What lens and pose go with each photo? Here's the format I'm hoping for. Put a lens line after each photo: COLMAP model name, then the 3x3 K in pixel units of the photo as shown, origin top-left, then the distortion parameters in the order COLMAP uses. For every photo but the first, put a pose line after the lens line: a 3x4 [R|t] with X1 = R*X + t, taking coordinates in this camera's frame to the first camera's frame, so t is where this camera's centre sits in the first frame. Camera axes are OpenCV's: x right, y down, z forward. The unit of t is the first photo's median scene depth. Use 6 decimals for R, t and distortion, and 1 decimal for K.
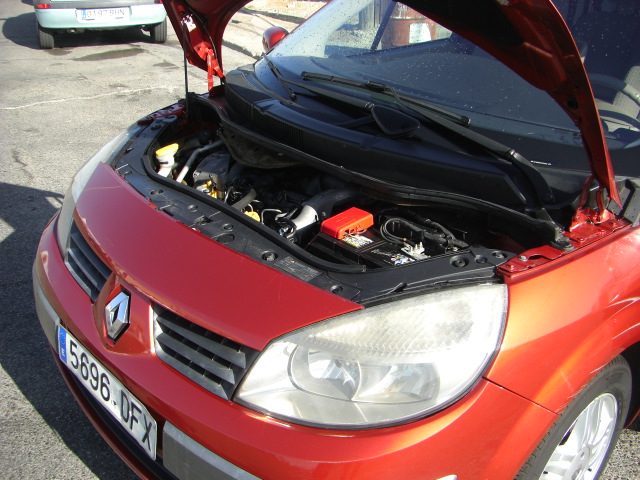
lens RADIAL K [[715.3, 0, 310.5], [0, 715.3, 243.8], [0, 0, 1]] dist [-0.199185, 0.145934]
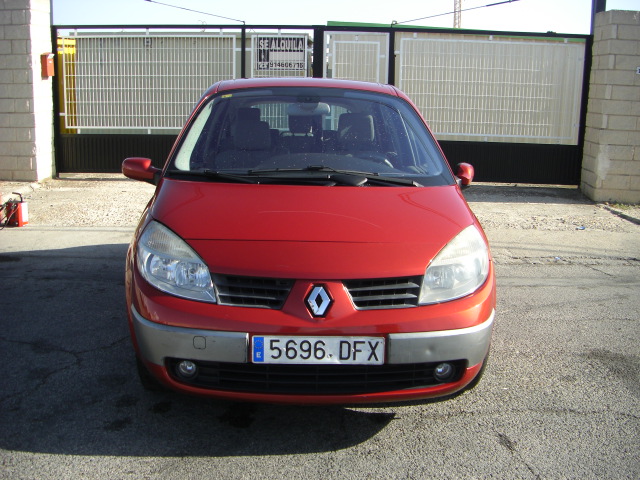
lens RADIAL K [[715.3, 0, 310.5], [0, 715.3, 243.8], [0, 0, 1]] dist [-0.199185, 0.145934]
pose [[0.640149, -0.168995, 0.749433, -1.549988], [0.329652, 0.941558, -0.069262, 0.088779], [-0.693930, 0.291390, 0.658447, -0.118691]]
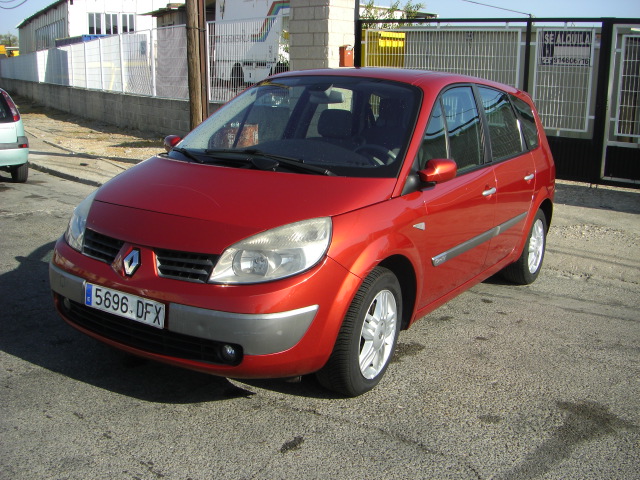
lens RADIAL K [[715.3, 0, 310.5], [0, 715.3, 243.8], [0, 0, 1]] dist [-0.199185, 0.145934]
pose [[0.965152, -0.056703, 0.255471, -0.301927], [0.109831, 0.973871, -0.198779, 0.491385], [-0.237524, 0.219911, 0.946161, -0.914433]]
